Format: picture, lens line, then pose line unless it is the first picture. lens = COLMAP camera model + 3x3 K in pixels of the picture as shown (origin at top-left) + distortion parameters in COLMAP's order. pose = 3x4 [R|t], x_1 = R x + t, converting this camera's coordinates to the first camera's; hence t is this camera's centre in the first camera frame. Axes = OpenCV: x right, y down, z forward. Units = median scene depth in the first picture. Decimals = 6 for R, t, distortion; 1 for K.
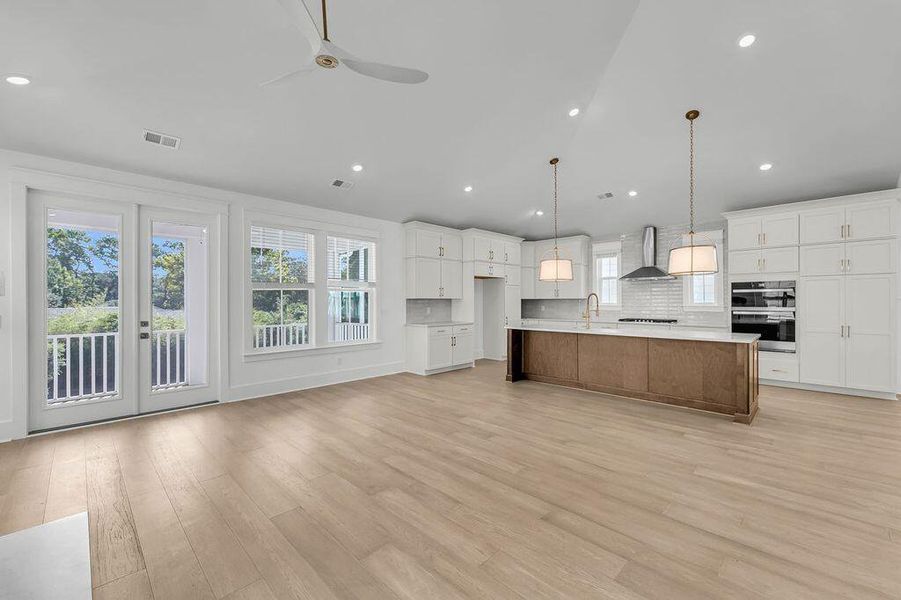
lens RADIAL K [[373.5, 0, 449.1], [0, 373.5, 296.9], [0, 0, 1]] dist [0.002446, 0.000886]
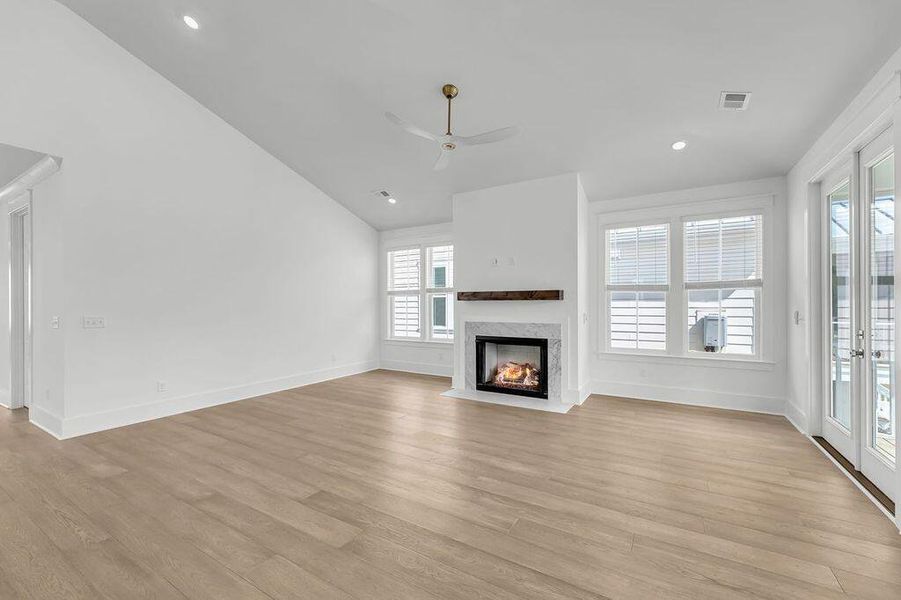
lens RADIAL K [[373.5, 0, 448.1], [0, 373.5, 303.8], [0, 0, 1]] dist [0.002446, 0.000886]
pose [[-0.973678, 0.006588, -0.227834, 0.012154], [0.009799, 0.999868, -0.012963, 0.015289], [0.227719, -0.014854, -0.973614, 1.041849]]
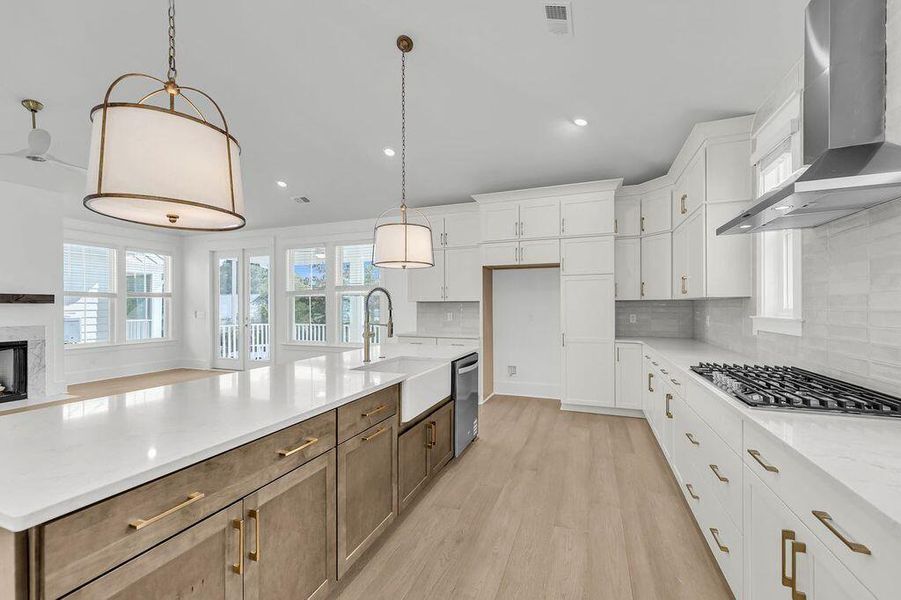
lens RADIAL K [[373.5, 0, 450.3], [0, 373.5, 304.5], [0, 0, 1]] dist [0.002446, 0.000886]
pose [[0.400614, -0.001558, -0.916246, 0.793064], [0.012383, 0.999916, 0.003714, 0.009824], [0.916163, -0.012833, 0.400600, 0.832767]]
